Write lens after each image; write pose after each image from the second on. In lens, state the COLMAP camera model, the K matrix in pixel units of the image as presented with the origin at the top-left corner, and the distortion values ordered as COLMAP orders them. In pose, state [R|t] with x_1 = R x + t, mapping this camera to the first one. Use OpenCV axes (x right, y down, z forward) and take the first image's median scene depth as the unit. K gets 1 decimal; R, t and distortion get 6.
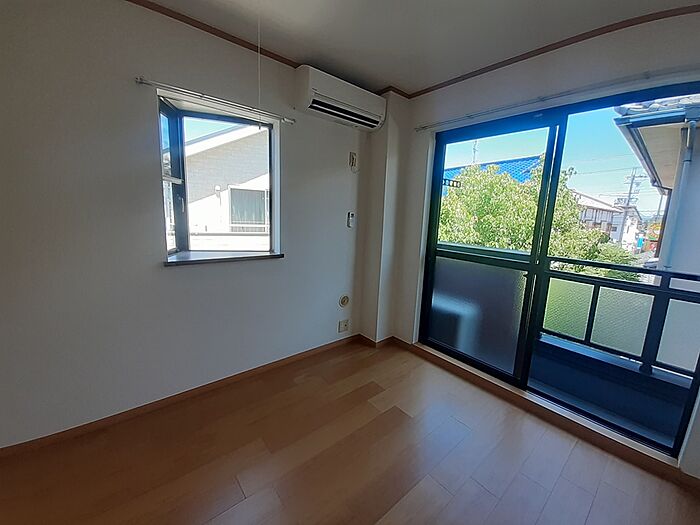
lens RADIAL K [[281.1, 0, 352.4], [0, 281.1, 257.6], [0, 0, 1]] dist [0.000530, -0.000042]
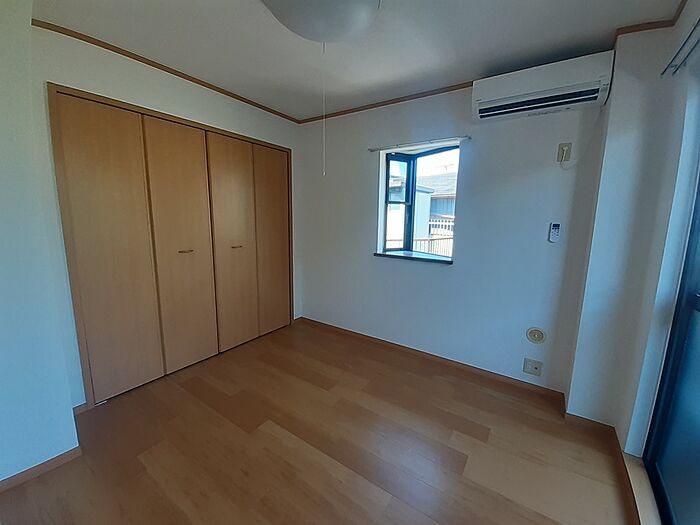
lens RADIAL K [[281.1, 0, 352.4], [0, 281.1, 257.6], [0, 0, 1]] dist [0.000530, -0.000042]
pose [[0.265312, 0.111341, -0.957712, 0.607941], [-0.160217, 0.984591, 0.070081, -0.034584], [0.950758, 0.134848, 0.279063, 0.290239]]
